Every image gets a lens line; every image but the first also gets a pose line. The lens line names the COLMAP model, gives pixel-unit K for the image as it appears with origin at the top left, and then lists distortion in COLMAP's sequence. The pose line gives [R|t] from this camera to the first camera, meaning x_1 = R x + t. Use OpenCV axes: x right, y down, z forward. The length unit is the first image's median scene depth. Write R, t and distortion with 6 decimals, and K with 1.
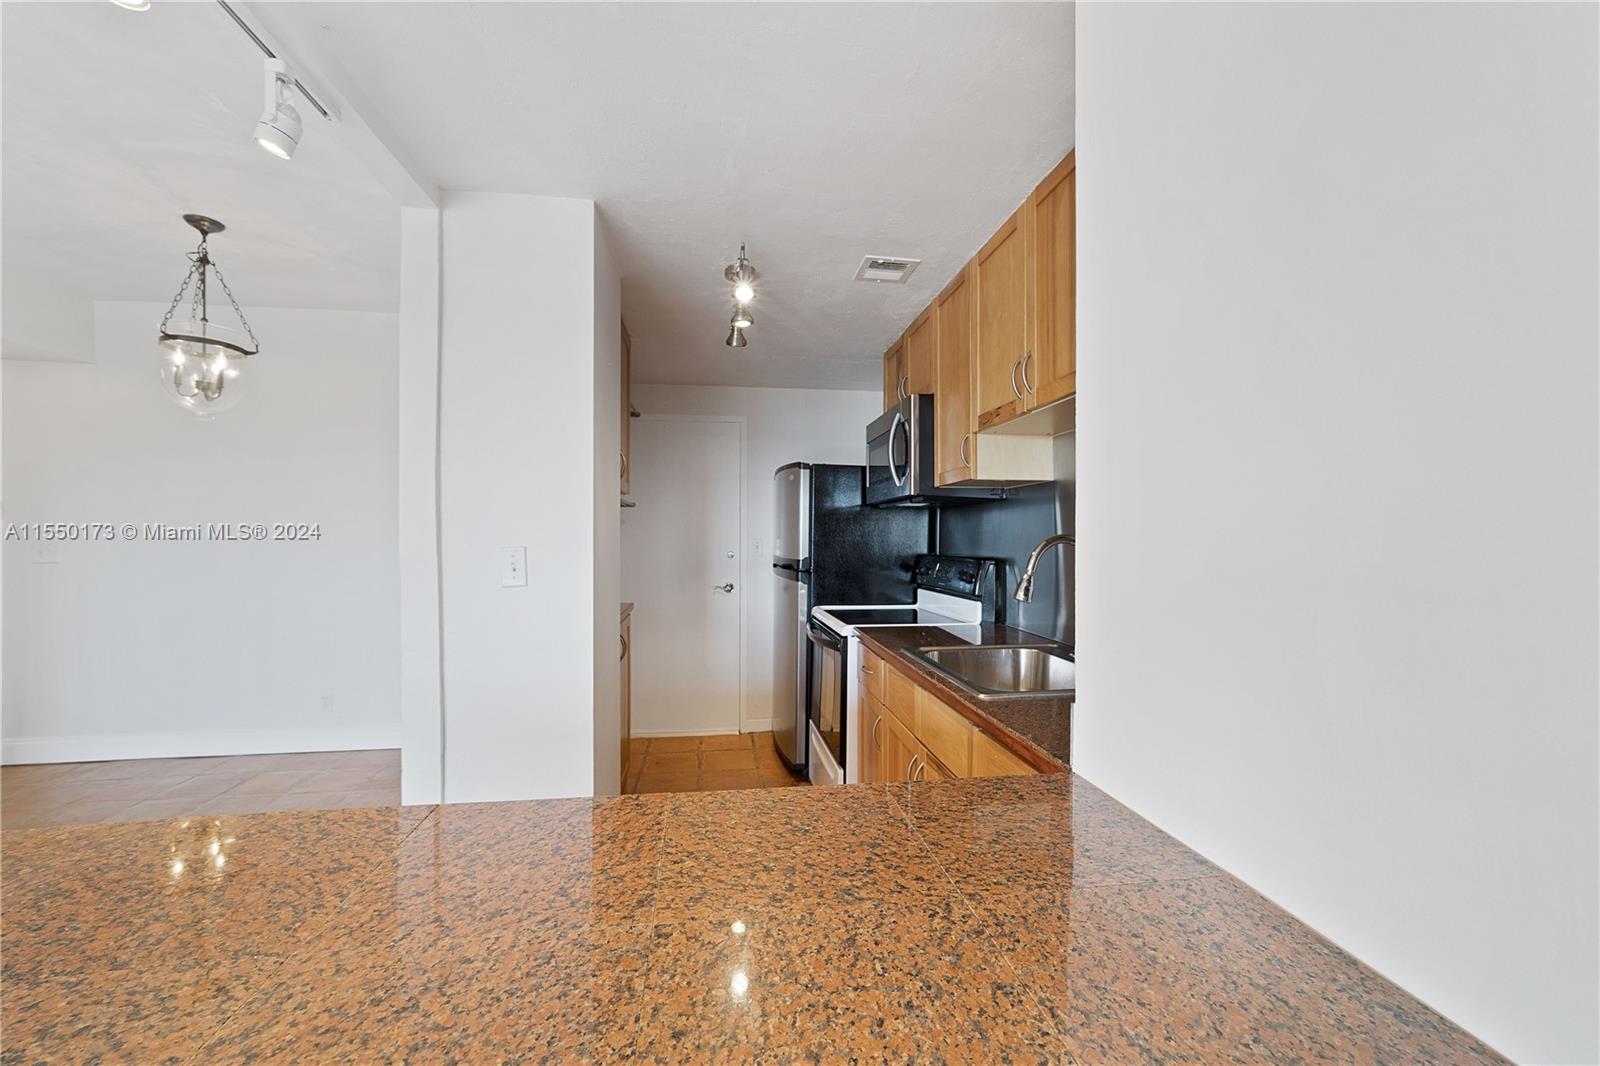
lens RADIAL K [[627.9, 0, 807.0], [0, 627.9, 529.4], [0, 0, 1]] dist [-0.003510, 0.000140]
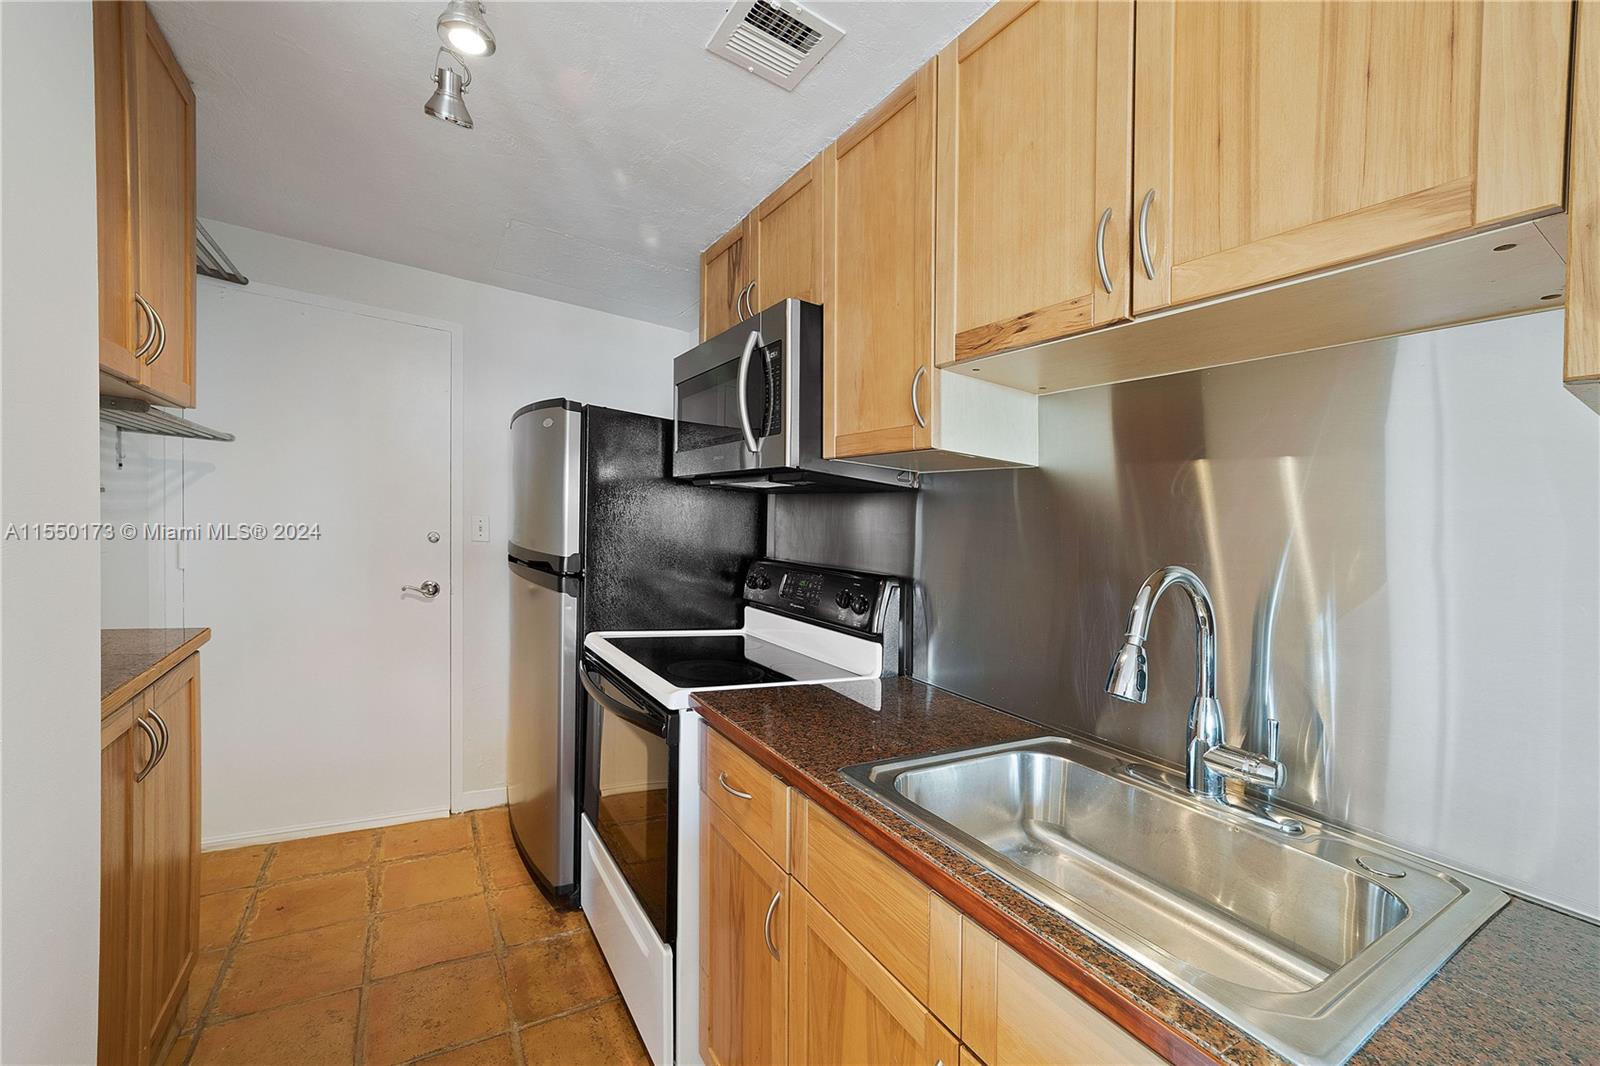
lens RADIAL K [[646.7, 0, 851.7], [0, 646.7, 610.7], [0, 0, 1]] dist [-0.010004, 0.000142]
pose [[0.897393, 0.015140, 0.440973, -0.041301], [-0.077567, 0.989260, 0.123888, -0.000567], [-0.434361, -0.145381, 0.888929, 0.337508]]
